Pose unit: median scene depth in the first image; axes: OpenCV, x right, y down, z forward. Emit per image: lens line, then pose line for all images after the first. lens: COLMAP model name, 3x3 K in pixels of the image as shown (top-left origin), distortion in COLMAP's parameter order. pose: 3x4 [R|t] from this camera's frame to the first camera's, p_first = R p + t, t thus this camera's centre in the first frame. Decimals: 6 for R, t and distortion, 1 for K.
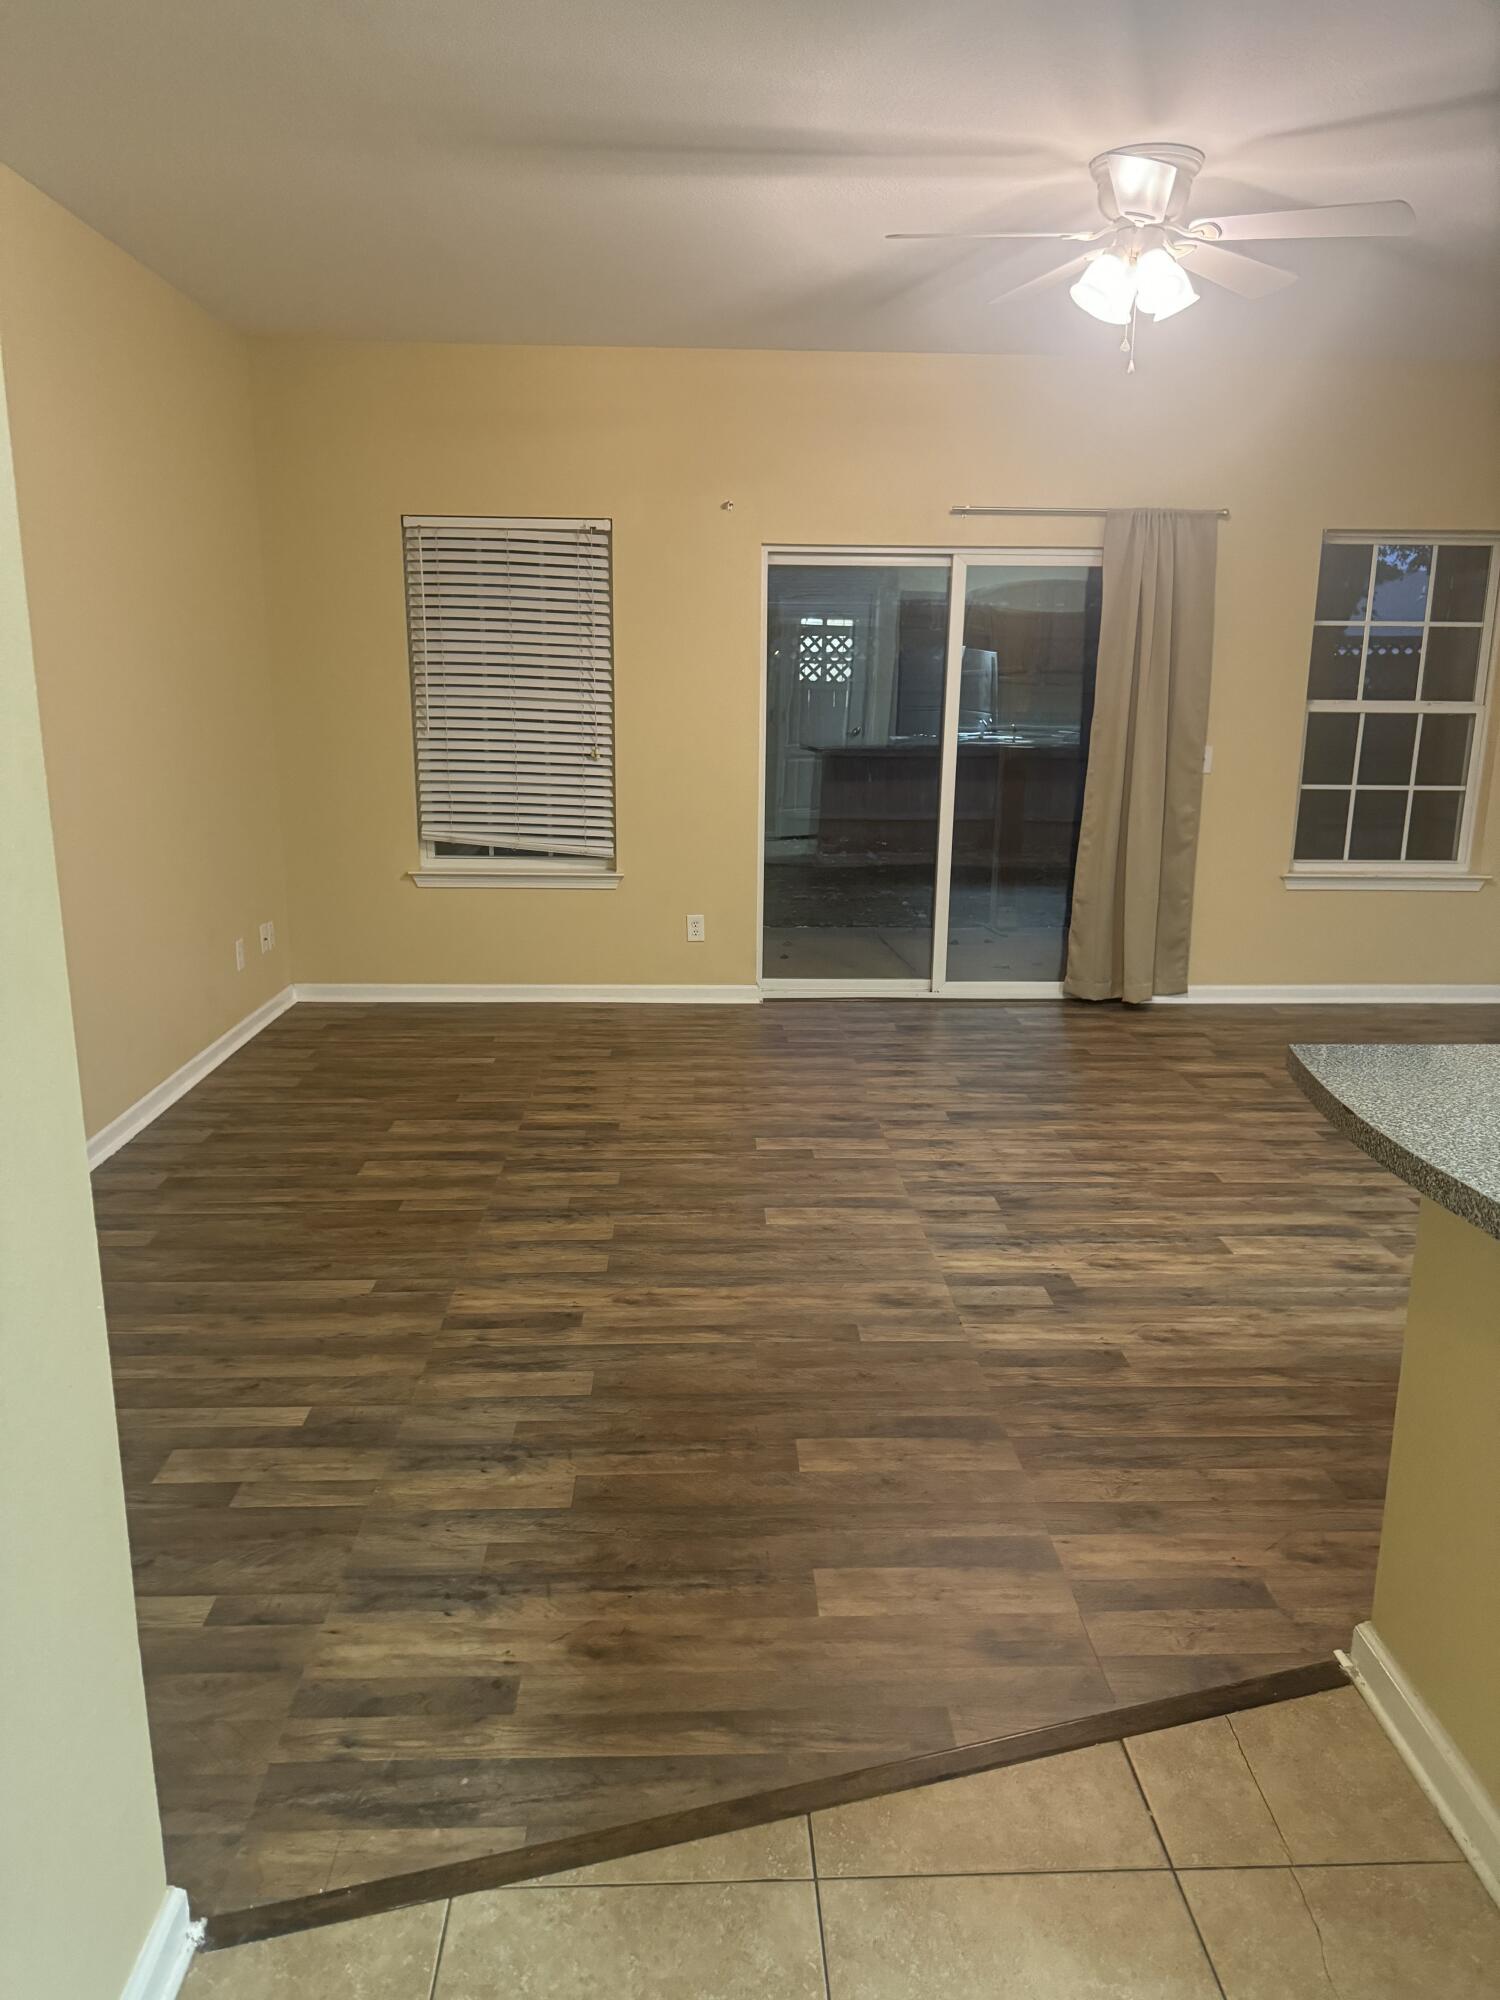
lens RADIAL K [[1397.9, 0, 751.2], [0, 1397.9, 999.5], [0, 0, 1]] dist [0.056066, -0.068752]
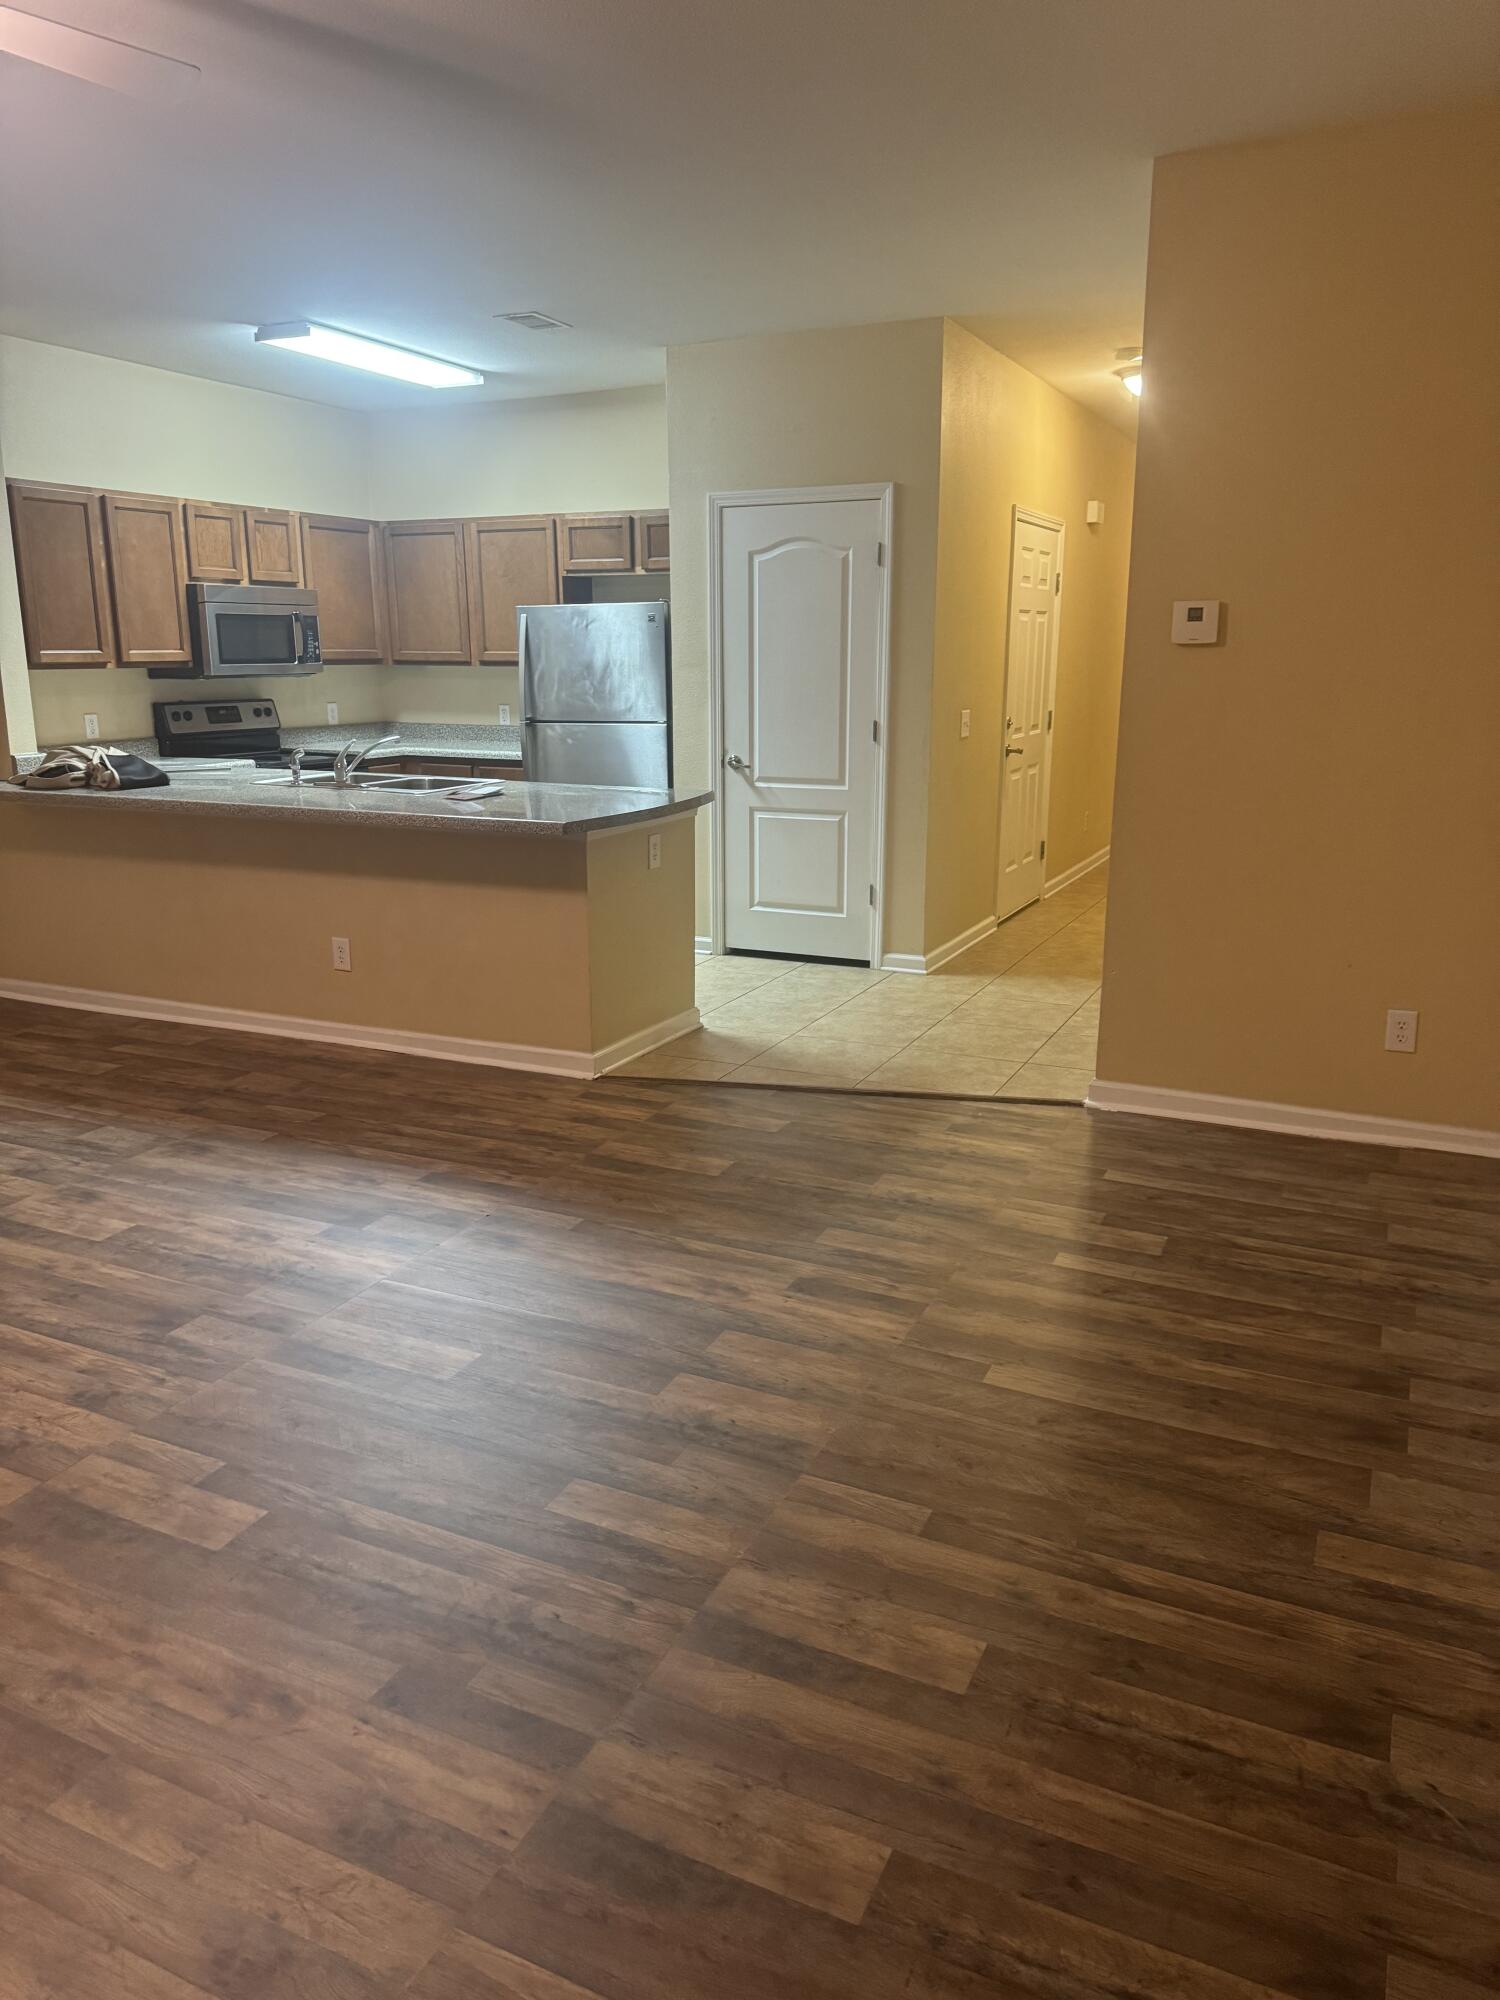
lens RADIAL K [[1397.9, 0, 768.5], [0, 1397.9, 987.3], [0, 0, 1]] dist [0.056066, -0.068752]
pose [[-0.893113, -0.112094, 0.435643, -0.518950], [0.097724, 0.896976, 0.431143, -0.393275], [-0.439090, 0.427632, -0.790146, 1.712654]]
